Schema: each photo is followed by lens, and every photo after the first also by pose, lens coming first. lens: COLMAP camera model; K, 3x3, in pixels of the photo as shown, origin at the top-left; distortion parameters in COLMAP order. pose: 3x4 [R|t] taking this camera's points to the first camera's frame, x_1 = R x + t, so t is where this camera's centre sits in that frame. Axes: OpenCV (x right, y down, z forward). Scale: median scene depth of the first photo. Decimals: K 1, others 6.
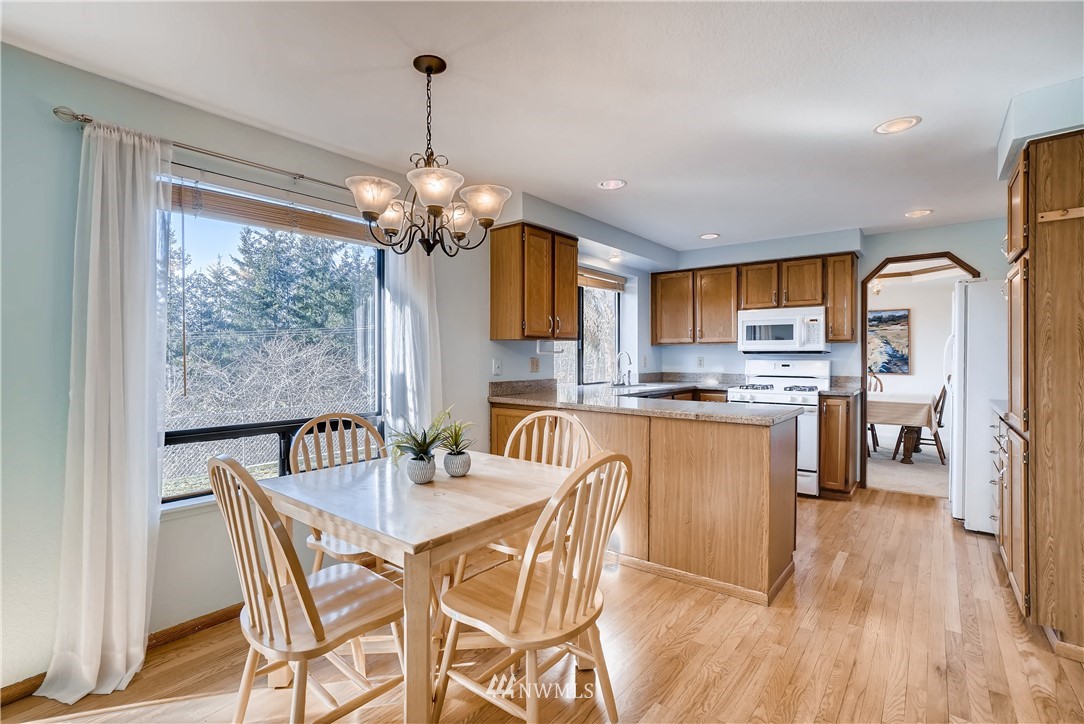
lens RADIAL K [[507.6, 0, 515.9], [0, 507.6, 356.2], [0, 0, 1]] dist [-0.048235, 0.025314]
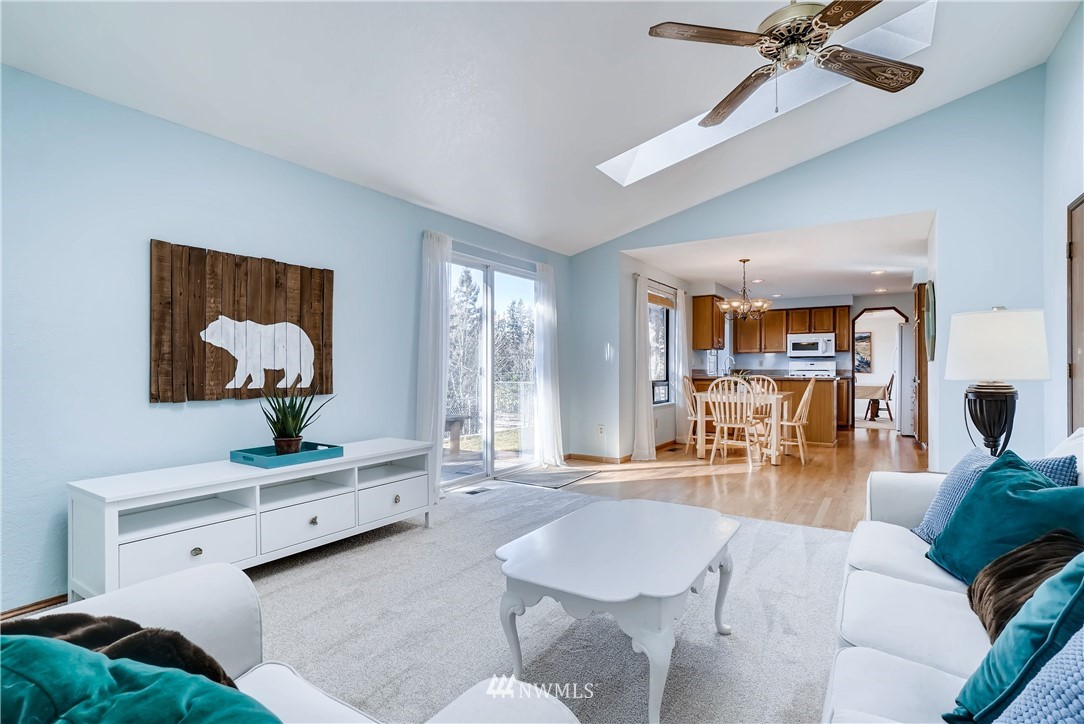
lens RADIAL K [[518.4, 0, 529.6], [0, 518.4, 360.4], [0, 0, 1]] dist [-0.049987, 0.027352]
pose [[0.994985, 0.004597, 0.099916, -0.713385], [-0.003030, 0.999870, -0.015834, 0.038395], [-0.099976, 0.015452, 0.994870, -0.800145]]
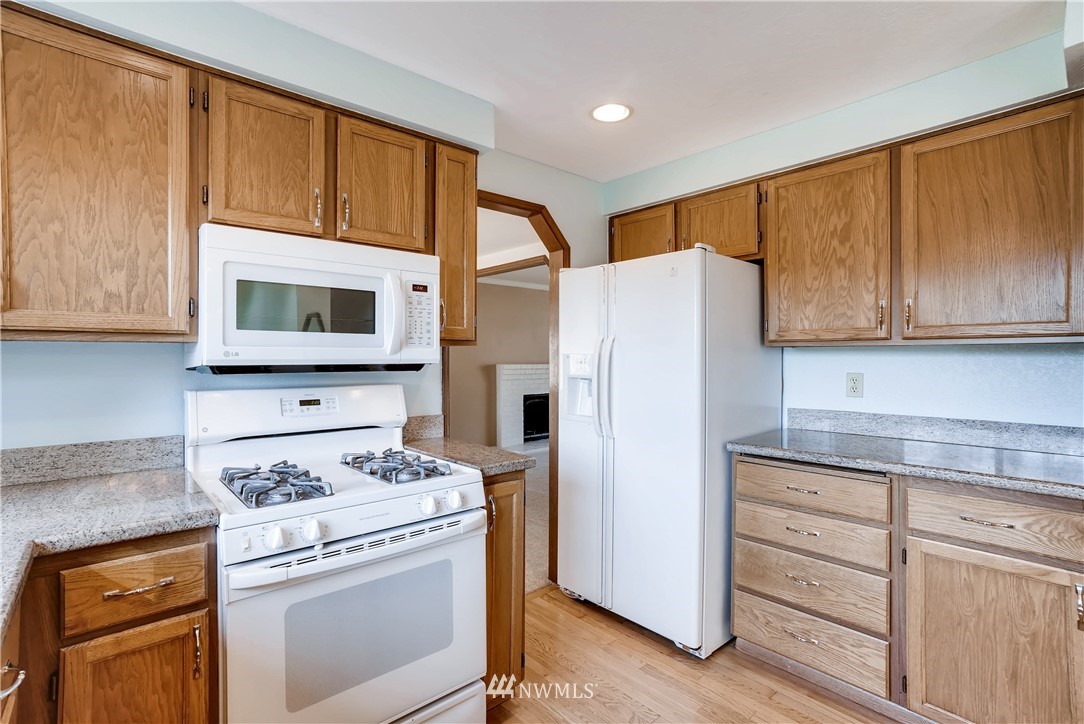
lens RADIAL K [[518.4, 0, 529.6], [0, 518.4, 360.4], [0, 0, 1]] dist [-0.049987, 0.027352]
pose [[0.159343, -0.002025, 0.987221, 0.197915], [-0.001011, 0.999997, 0.002214, -0.014252], [-0.987223, -0.001350, 0.159340, 0.817734]]
